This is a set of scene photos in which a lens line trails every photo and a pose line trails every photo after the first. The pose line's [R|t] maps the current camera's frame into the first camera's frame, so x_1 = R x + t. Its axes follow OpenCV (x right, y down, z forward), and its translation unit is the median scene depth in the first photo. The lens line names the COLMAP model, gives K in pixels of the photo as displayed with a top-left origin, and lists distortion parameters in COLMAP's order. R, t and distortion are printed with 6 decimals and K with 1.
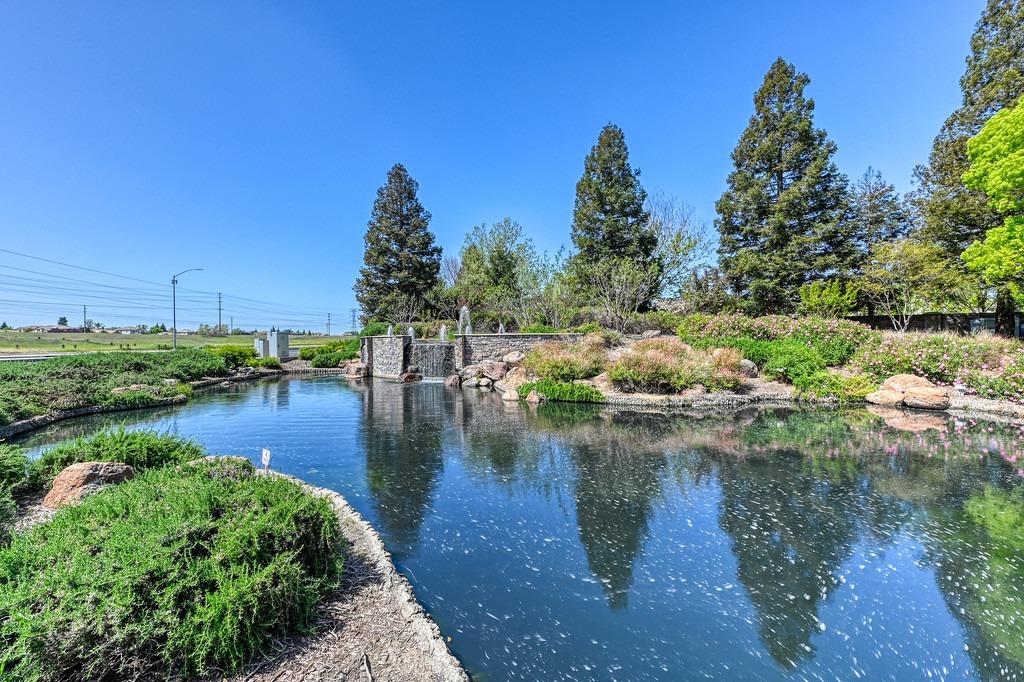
lens RADIAL K [[401.9, 0, 512.0], [0, 401.9, 341.0], [0, 0, 1]] dist [0.002432, -0.000059]
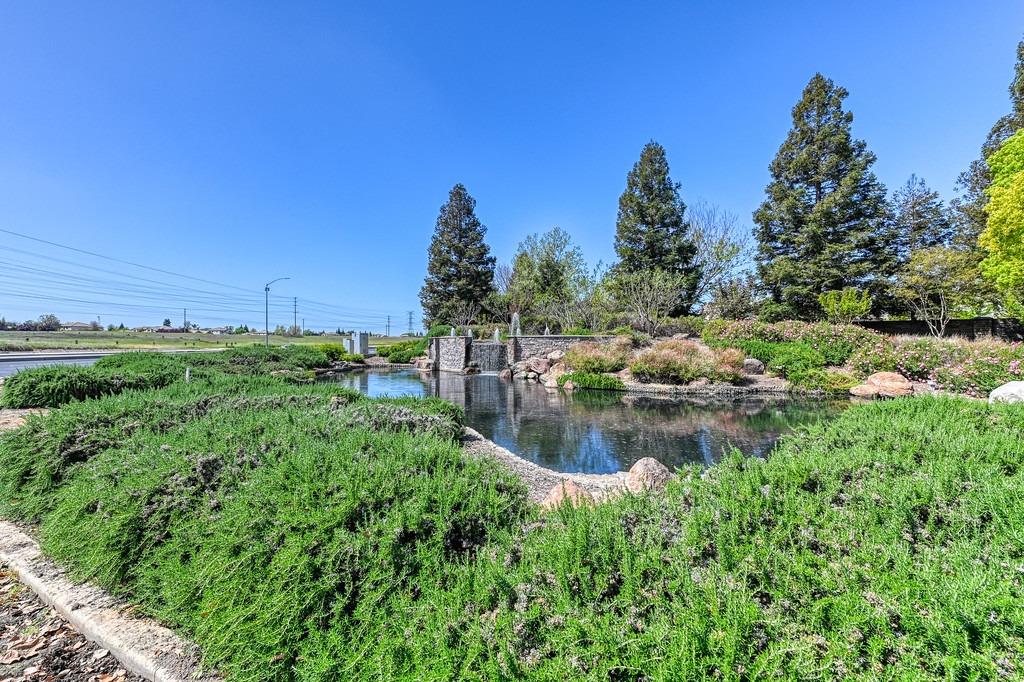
lens RADIAL K [[401.9, 0, 512.0], [0, 401.9, 341.0], [0, 0, 1]] dist [0.002432, -0.000059]
pose [[0.992023, 0.008497, -0.125771, 0.016131], [-0.009270, 0.999942, -0.005560, 0.004118], [0.125716, 0.006681, 0.992044, -0.140507]]
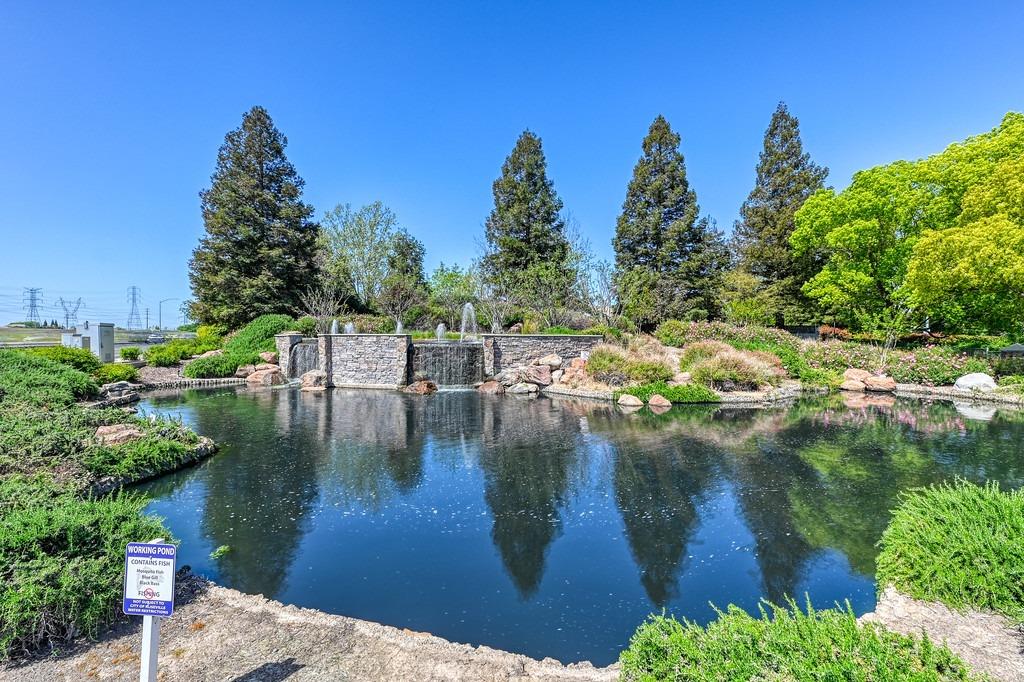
lens RADIAL K [[401.9, 0, 512.0], [0, 401.9, 341.0], [0, 0, 1]] dist [0.002432, -0.000059]
pose [[0.870773, 0.010048, 0.491582, -0.365801], [-0.010734, 0.999941, -0.001425, -0.000959], [-0.491568, -0.004036, 0.870830, 0.154968]]
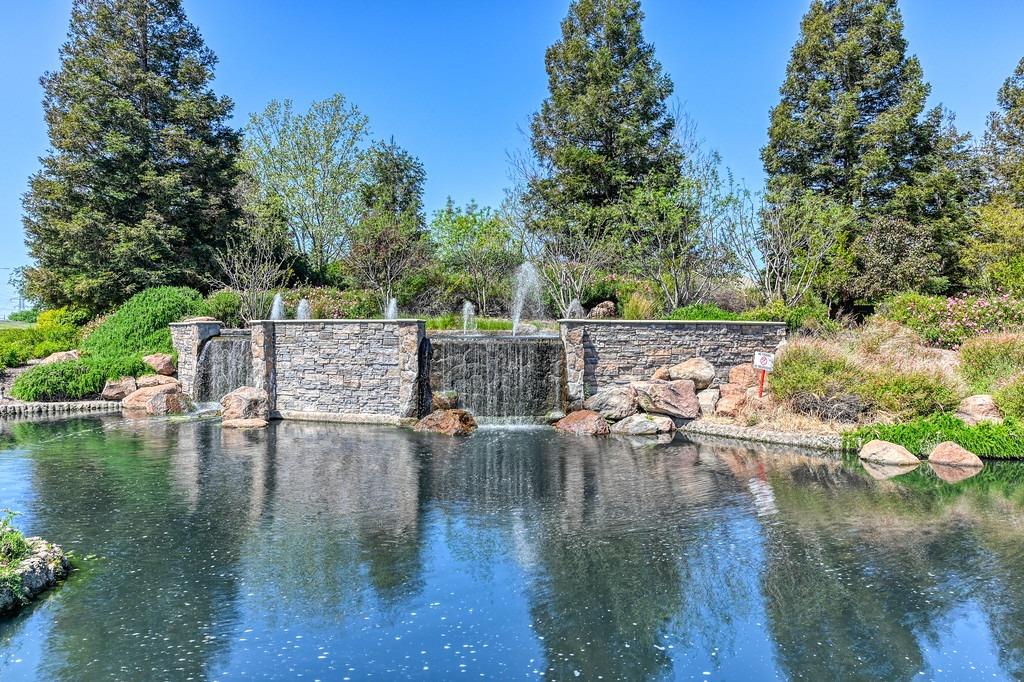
lens RADIAL K [[676.4, 0, 509.4], [0, 676.4, 337.7], [0, 0, 1]] dist [-0.001690, 0.003389]
pose [[0.897389, 0.009426, 0.441140, -0.376552], [-0.010163, 0.999948, -0.000692, 0.003708], [-0.441124, -0.003862, 0.897438, 0.250816]]
